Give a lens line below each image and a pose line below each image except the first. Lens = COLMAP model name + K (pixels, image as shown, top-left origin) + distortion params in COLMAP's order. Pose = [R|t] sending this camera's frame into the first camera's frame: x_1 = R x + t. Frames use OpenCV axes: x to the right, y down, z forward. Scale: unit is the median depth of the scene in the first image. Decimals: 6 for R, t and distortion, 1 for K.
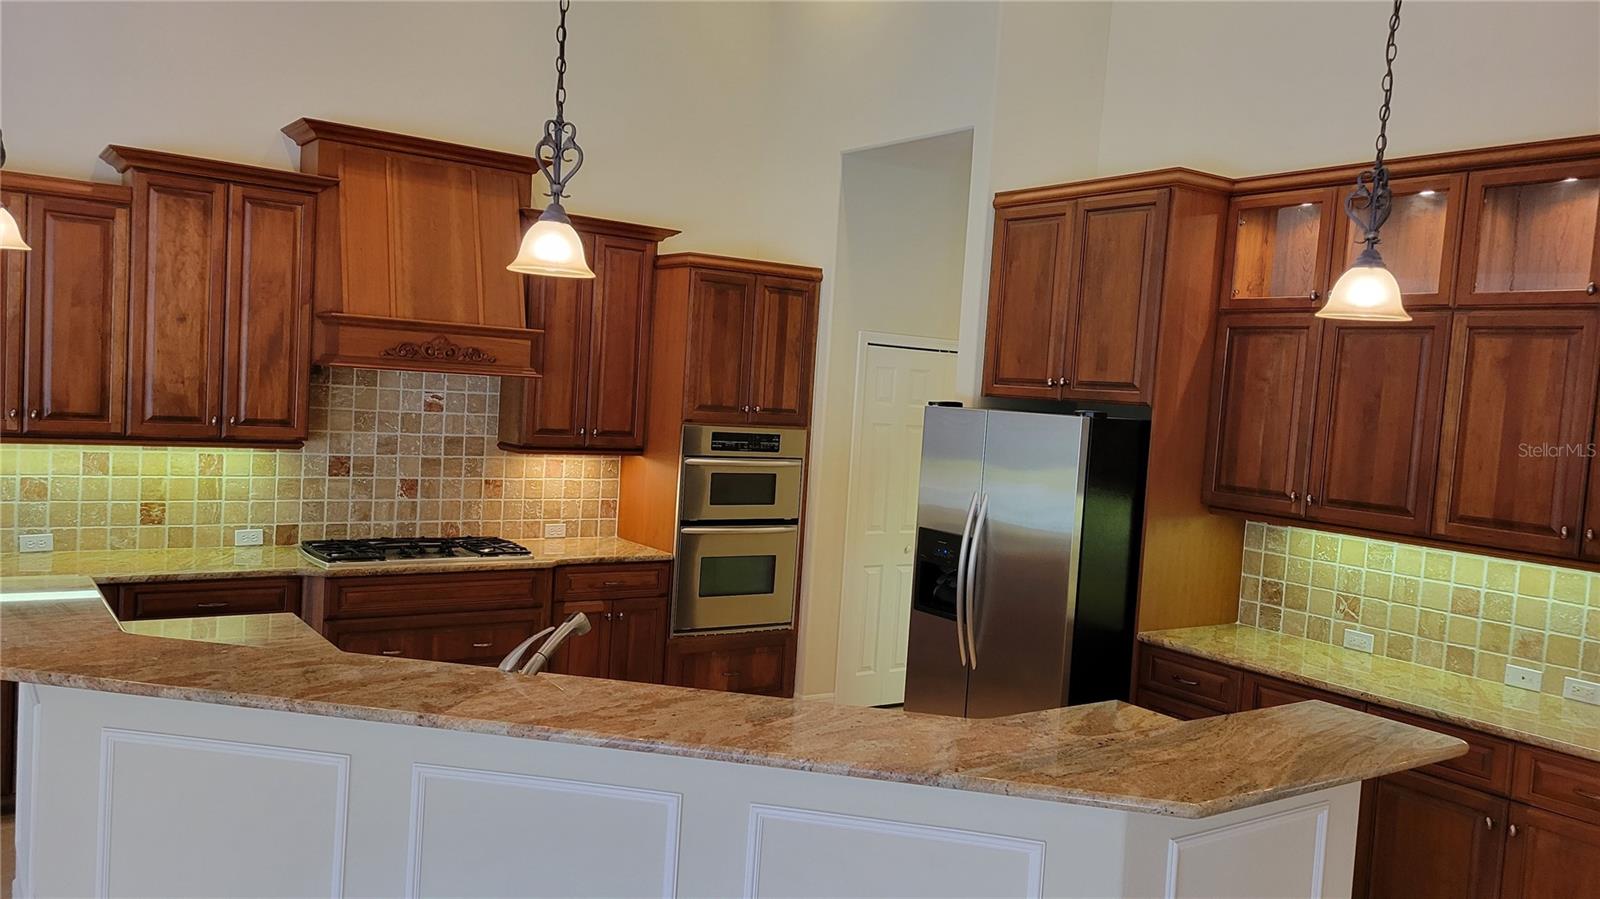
lens RADIAL K [[1196.4, 0, 798.6], [0, 1196.4, 447.3], [0, 0, 1]] dist [0.063803, -0.042462]
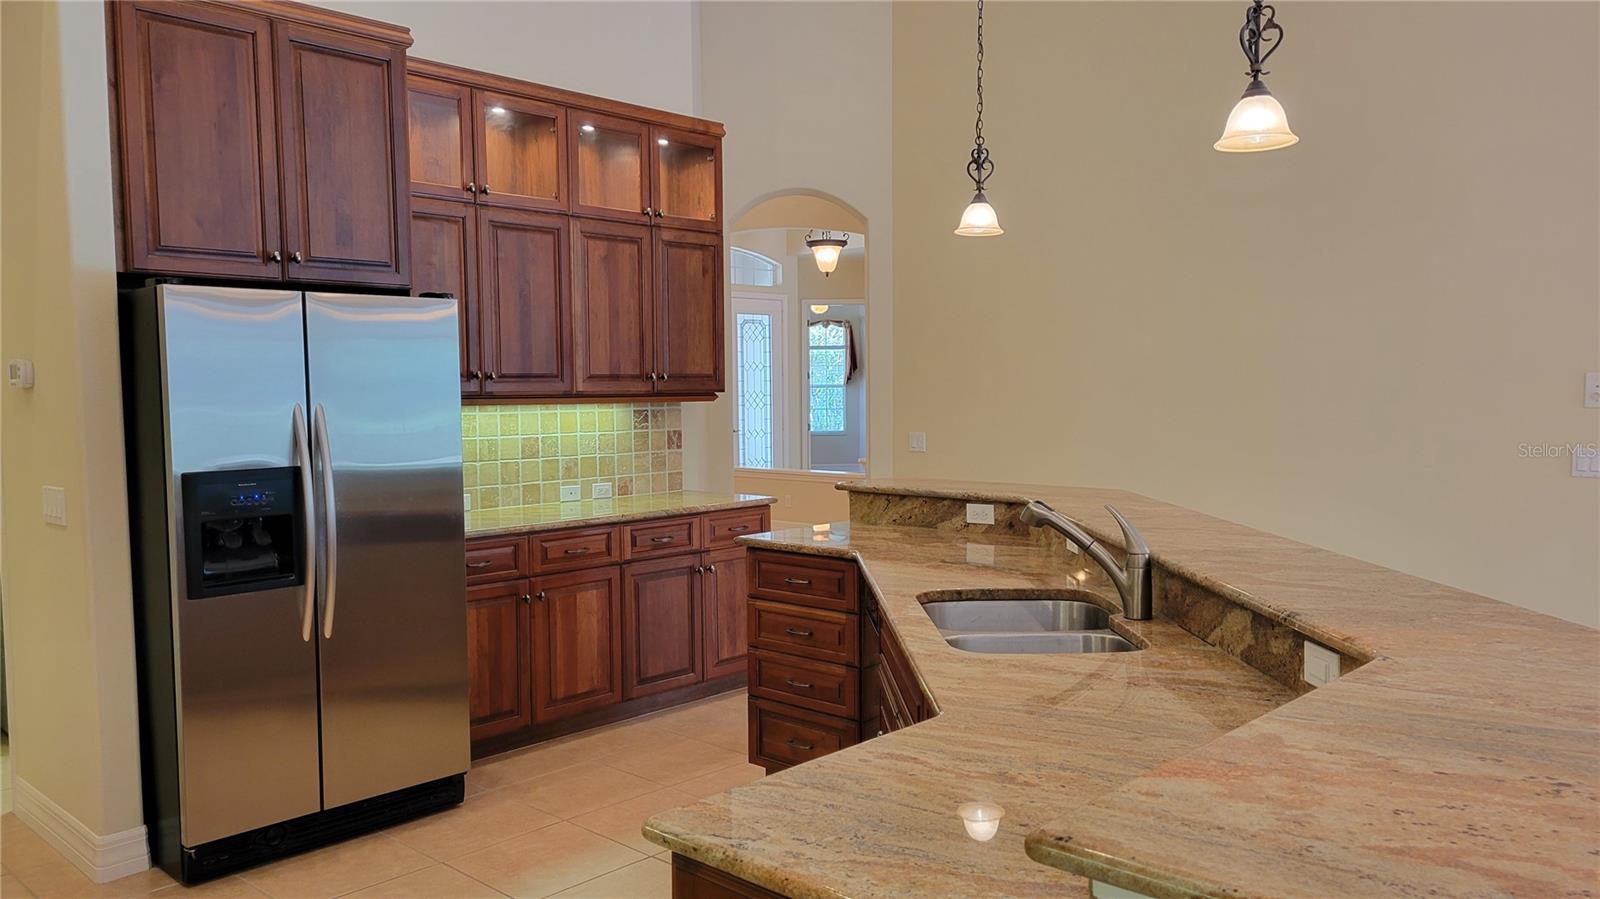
lens RADIAL K [[1196.4, 0, 804.4], [0, 1196.4, 461.9], [0, 0, 1]] dist [0.063803, -0.042462]
pose [[-0.215237, -0.122075, 0.968902, -0.587660], [0.047684, 0.989659, 0.135283, -0.012172], [-0.975397, 0.075319, -0.207190, 0.781935]]
